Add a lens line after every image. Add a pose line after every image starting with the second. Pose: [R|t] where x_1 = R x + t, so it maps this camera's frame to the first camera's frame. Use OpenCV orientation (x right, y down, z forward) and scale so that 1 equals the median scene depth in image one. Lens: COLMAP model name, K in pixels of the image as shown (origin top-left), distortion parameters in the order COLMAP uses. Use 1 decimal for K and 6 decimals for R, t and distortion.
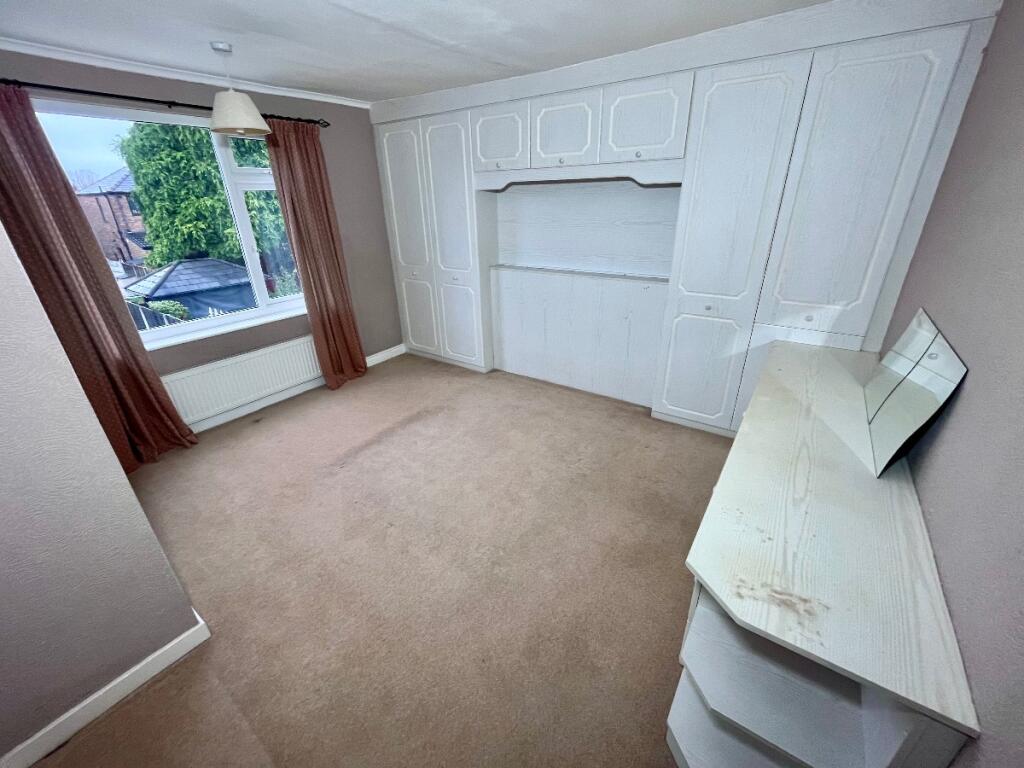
lens RADIAL K [[411.6, 0, 510.3], [0, 411.6, 381.2], [0, 0, 1]] dist [-0.001371, -0.000230]
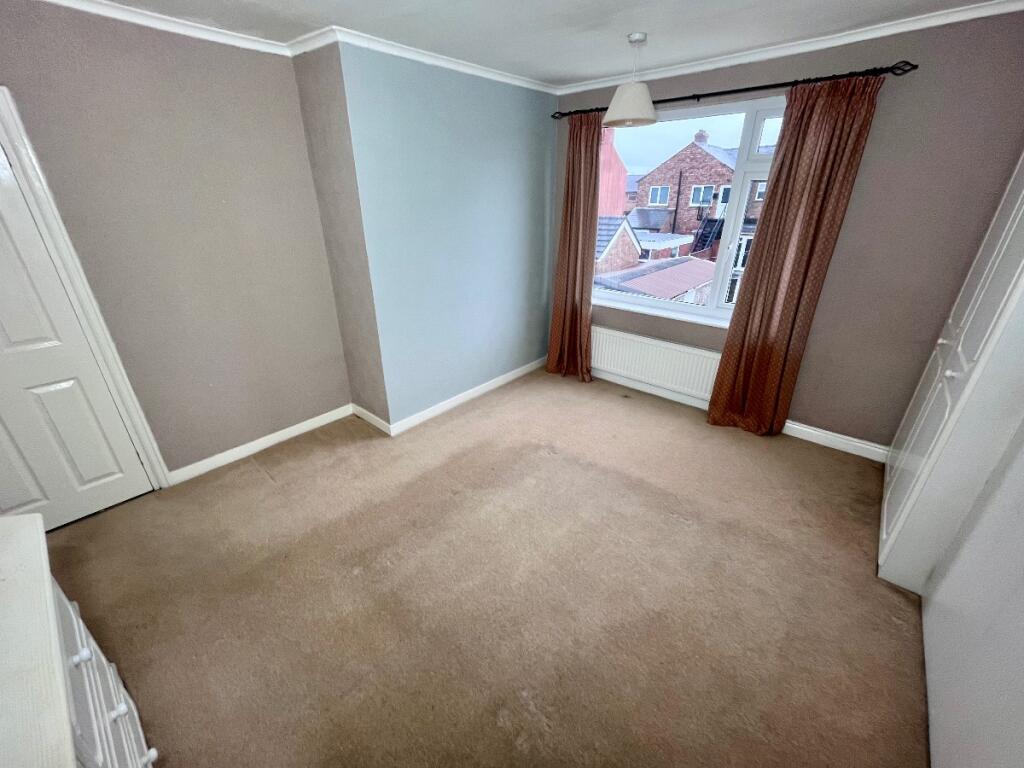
lens RADIAL K [[411.6, 0, 510.3], [0, 411.6, 381.2], [0, 0, 1]] dist [-0.001371, -0.000230]
pose [[-0.105352, 0.437602, -0.892976, 0.358057], [-0.394385, 0.805949, 0.441484, -0.285349], [0.912886, 0.398687, 0.087676, 0.589576]]
